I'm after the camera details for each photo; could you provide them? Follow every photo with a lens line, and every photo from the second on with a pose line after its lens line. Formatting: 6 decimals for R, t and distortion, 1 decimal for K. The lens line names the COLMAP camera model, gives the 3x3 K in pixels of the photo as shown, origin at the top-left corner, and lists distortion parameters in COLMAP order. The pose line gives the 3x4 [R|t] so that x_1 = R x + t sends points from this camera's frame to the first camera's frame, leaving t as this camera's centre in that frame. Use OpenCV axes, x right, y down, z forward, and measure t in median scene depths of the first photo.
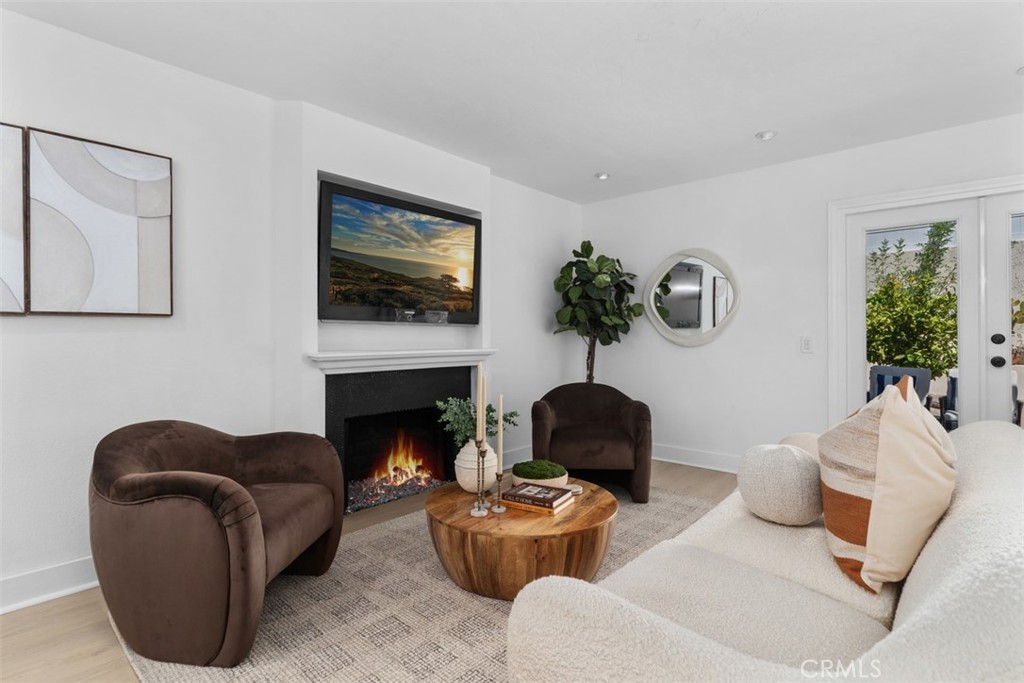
lens RADIAL K [[501.9, 0, 506.2], [0, 501.9, 337.7], [0, 0, 1]] dist [-0.001925, -0.000254]
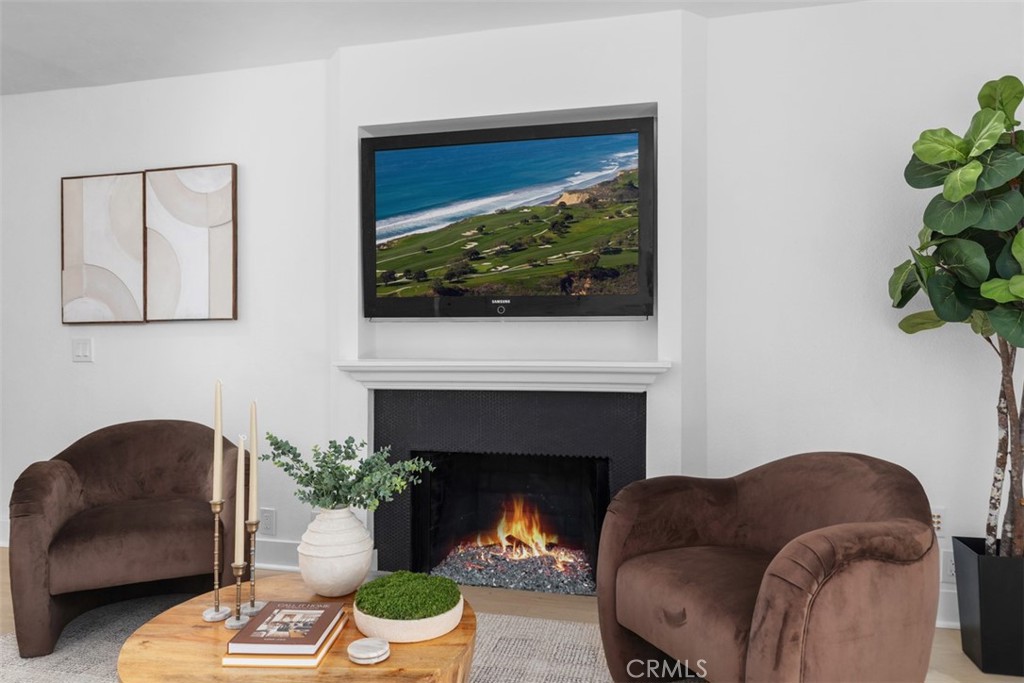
lens RADIAL K [[652.9, 0, 512.1], [0, 652.9, 372.5], [0, 0, 1]] dist [0.009423, 0.002092]
pose [[0.489786, 0.042084, -0.870826, 0.481336], [-0.000807, 0.998856, 0.047817, -0.000505], [0.871842, -0.022717, 0.489260, 0.523805]]
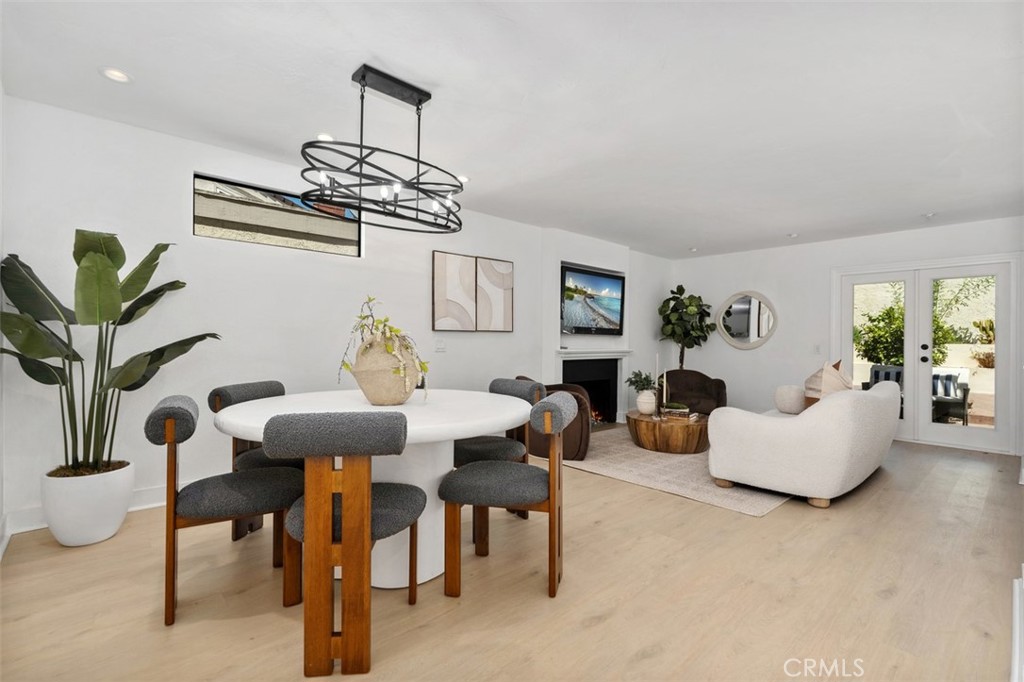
lens RADIAL K [[466.5, 0, 512.0], [0, 466.5, 341.0], [0, 0, 1]] dist [0.015258, 0.000016]
pose [[0.996264, 0.011281, -0.085625, -0.303171], [-0.011556, 0.999930, -0.002717, 0.002163], [0.085589, 0.003696, 0.996324, -0.681675]]
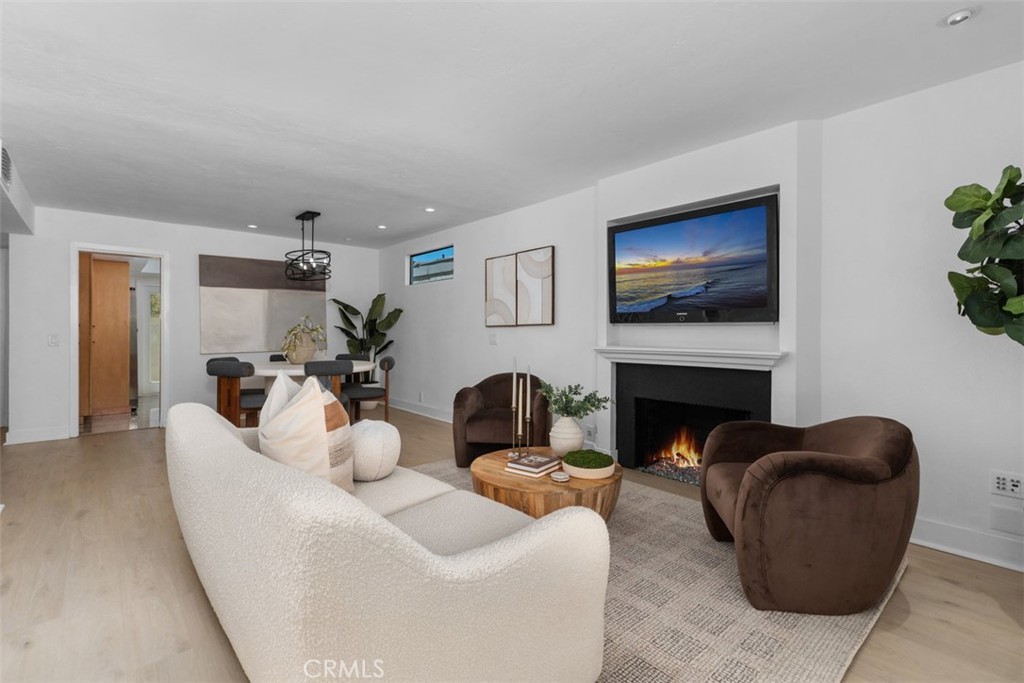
lens RADIAL K [[475.8, 0, 506.0], [0, 475.8, 335.0], [0, 0, 1]] dist [-0.000070, -0.000158]
pose [[-0.120117, 0.005811, -0.992743, 0.764810], [-0.006042, 0.999960, 0.006584, -0.008377], [0.992741, 0.006789, -0.120077, 0.651497]]
